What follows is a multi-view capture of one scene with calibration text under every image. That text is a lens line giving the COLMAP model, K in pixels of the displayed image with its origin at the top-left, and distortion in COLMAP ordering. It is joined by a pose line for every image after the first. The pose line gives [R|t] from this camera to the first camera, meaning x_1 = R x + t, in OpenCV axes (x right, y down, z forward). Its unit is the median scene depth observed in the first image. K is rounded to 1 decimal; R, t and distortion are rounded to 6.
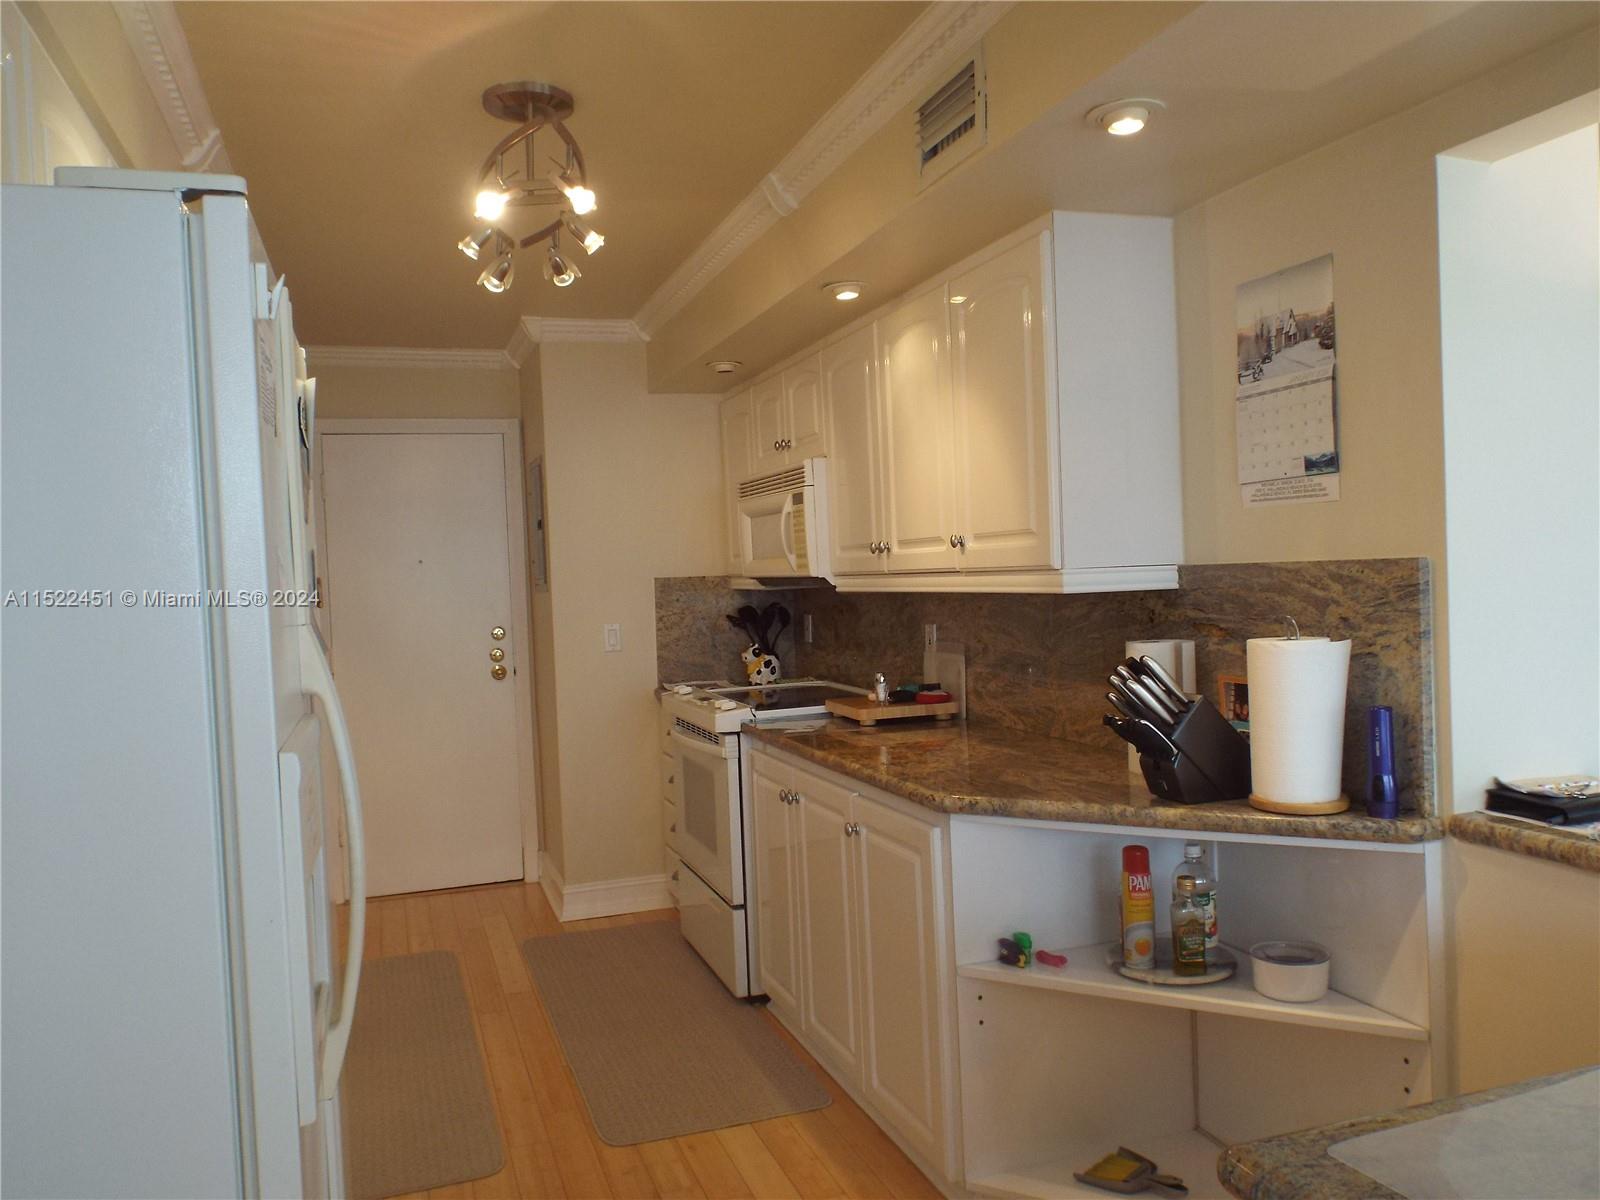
lens RADIAL K [[1205.2, 0, 797.0], [0, 1205.2, 592.8], [0, 0, 1]] dist [0.004625, -0.011020]
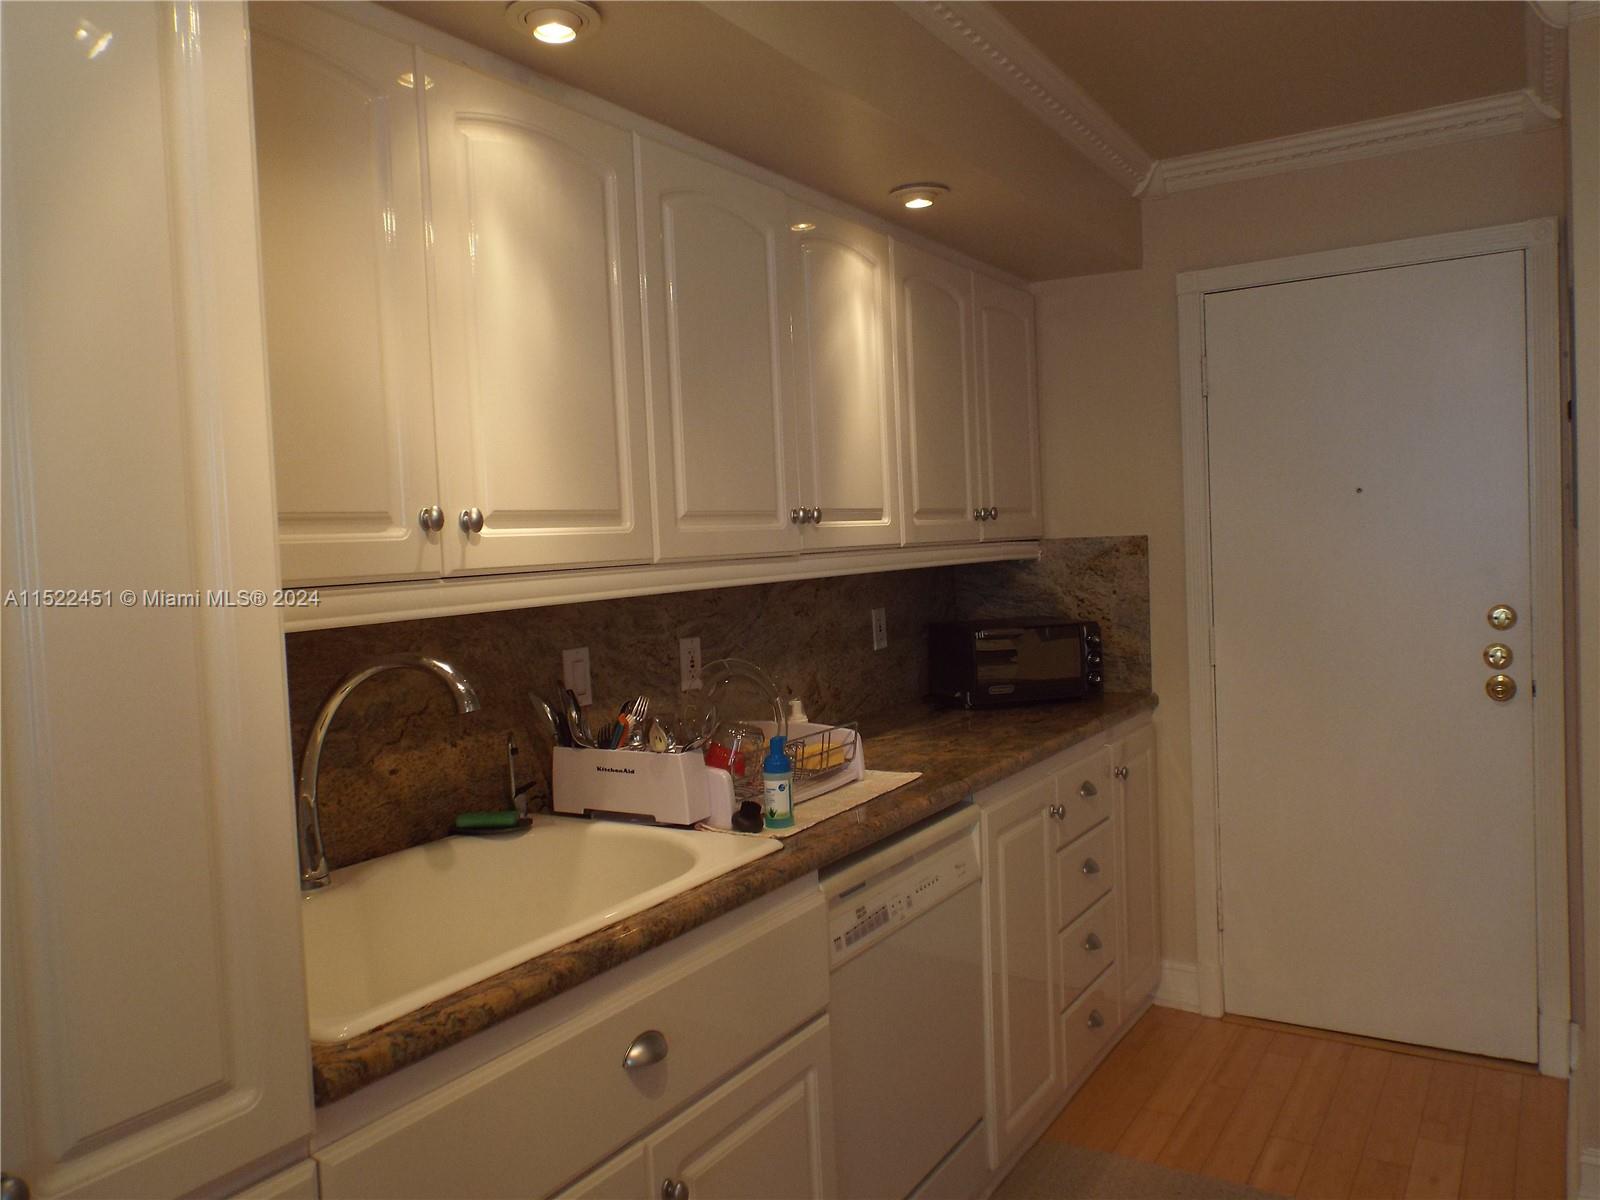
lens RADIAL K [[1206.4, 0, 802.0], [0, 1206.4, 590.9], [0, 0, 1]] dist [-0.004583, -0.002682]
pose [[0.628046, 0.044733, -0.776889, -0.023720], [-0.002327, 0.998450, 0.055610, -0.009553], [0.778173, -0.033118, 0.627177, 0.458273]]
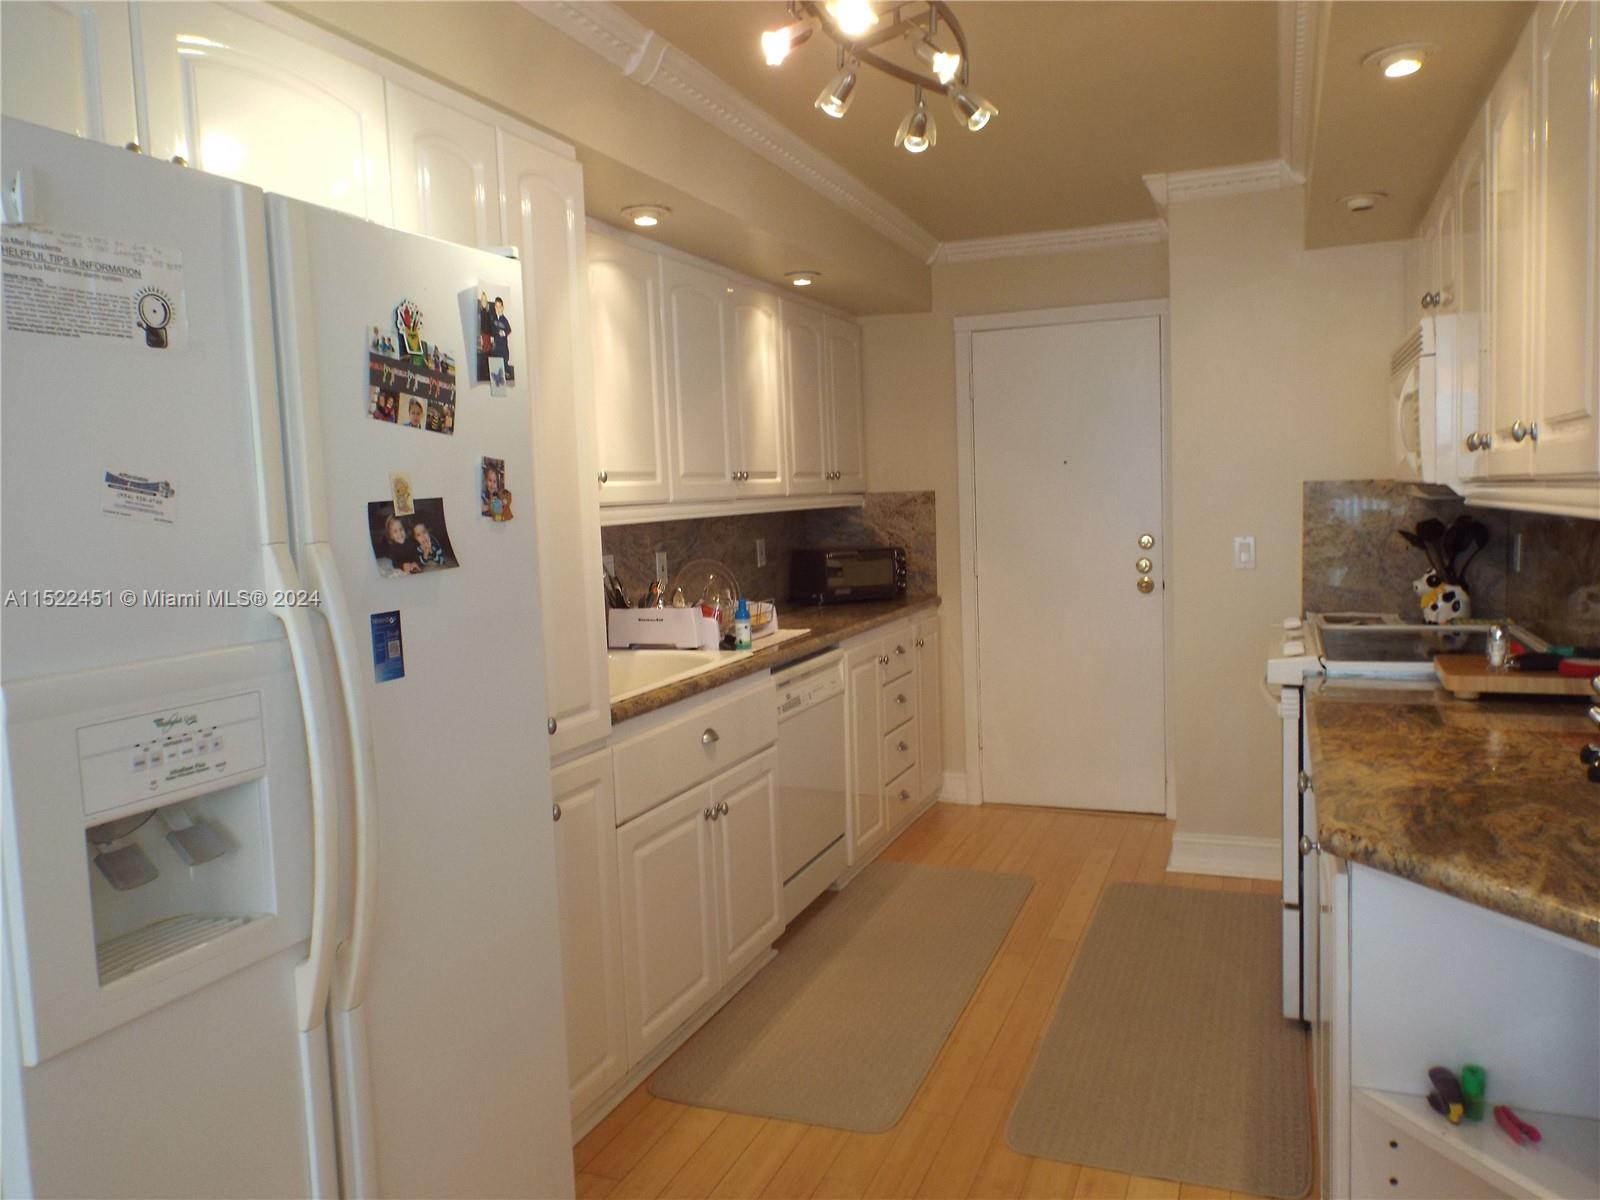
lens RADIAL K [[1205.2, 0, 797.0], [0, 1205.2, 592.8], [0, 0, 1]] dist [0.004625, -0.011020]
pose [[0.756741, 0.065845, -0.650391, 0.161913], [-0.010194, 0.995982, 0.088971, -0.006854], [0.653636, -0.060698, 0.754371, 0.167444]]
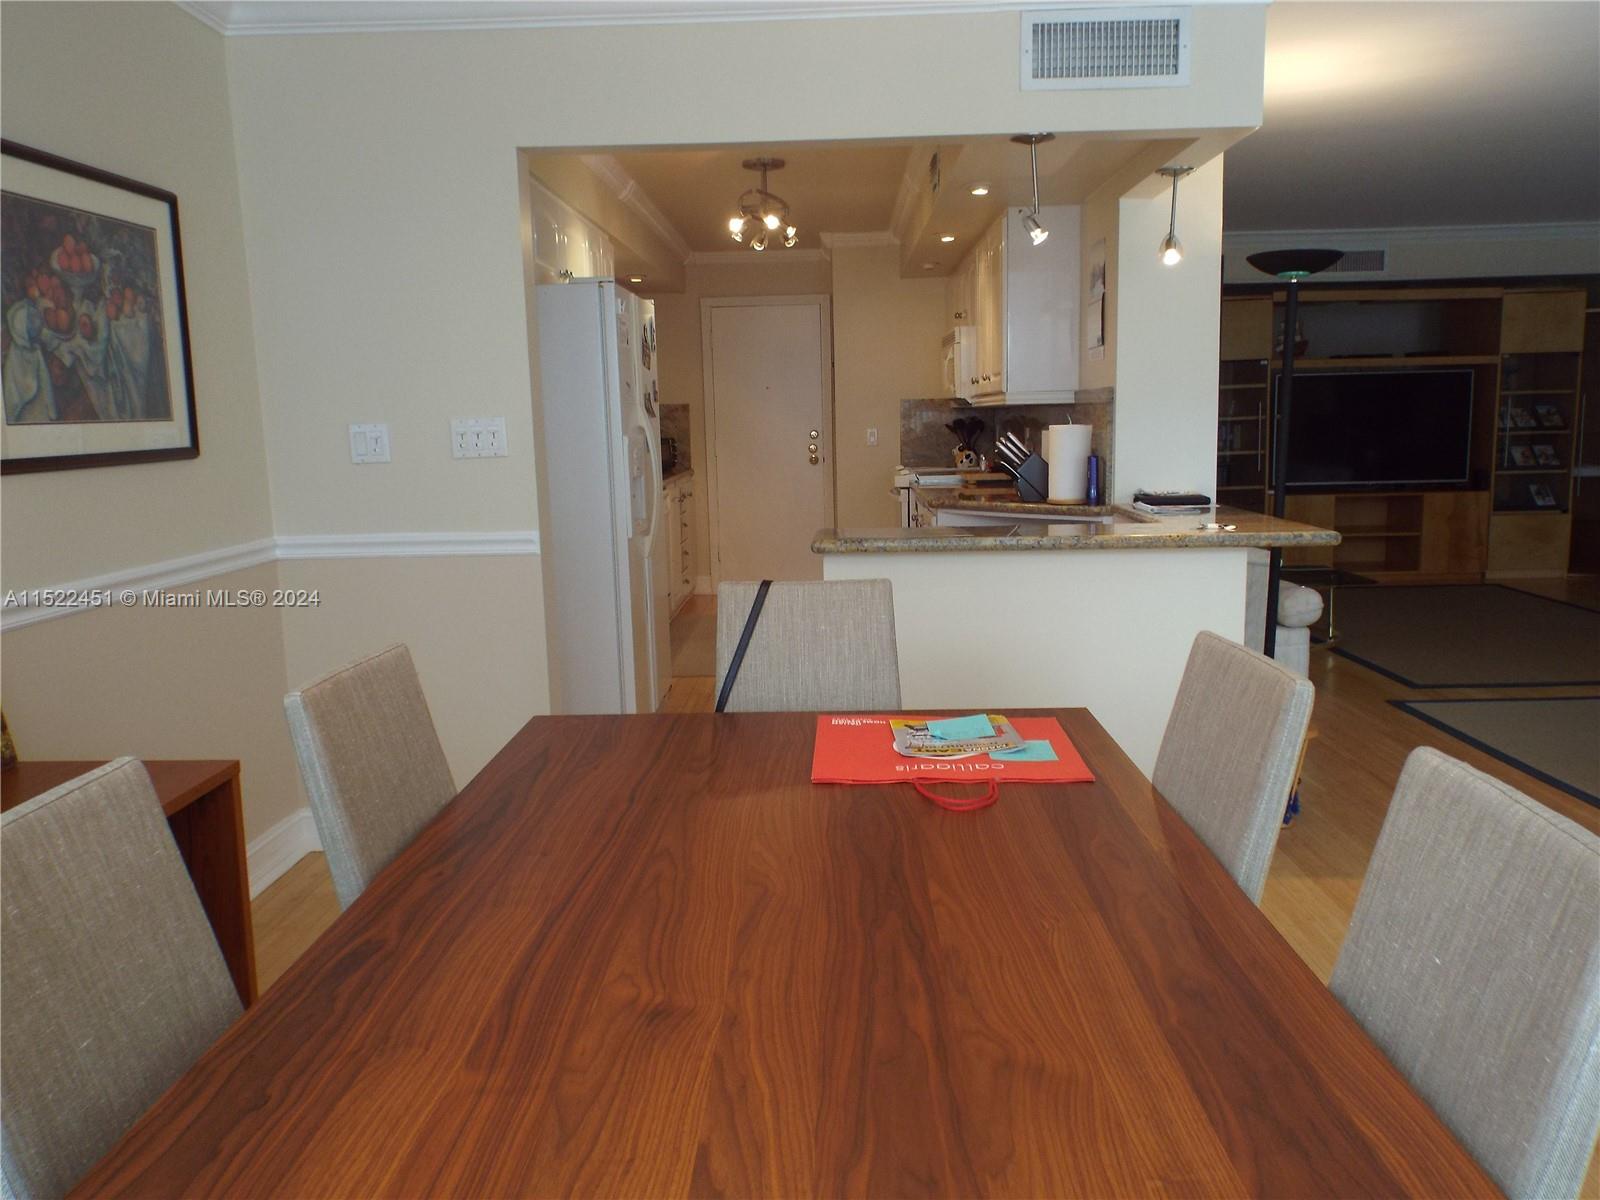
lens RADIAL K [[1205.2, 0, 797.0], [0, 1205.2, 592.8], [0, 0, 1]] dist [0.004625, -0.011020]
pose [[0.933818, 0.069285, -0.350975, 0.334979], [-0.020287, 0.989744, 0.141405, 0.018155], [0.357173, -0.124926, 0.925646, -0.548156]]
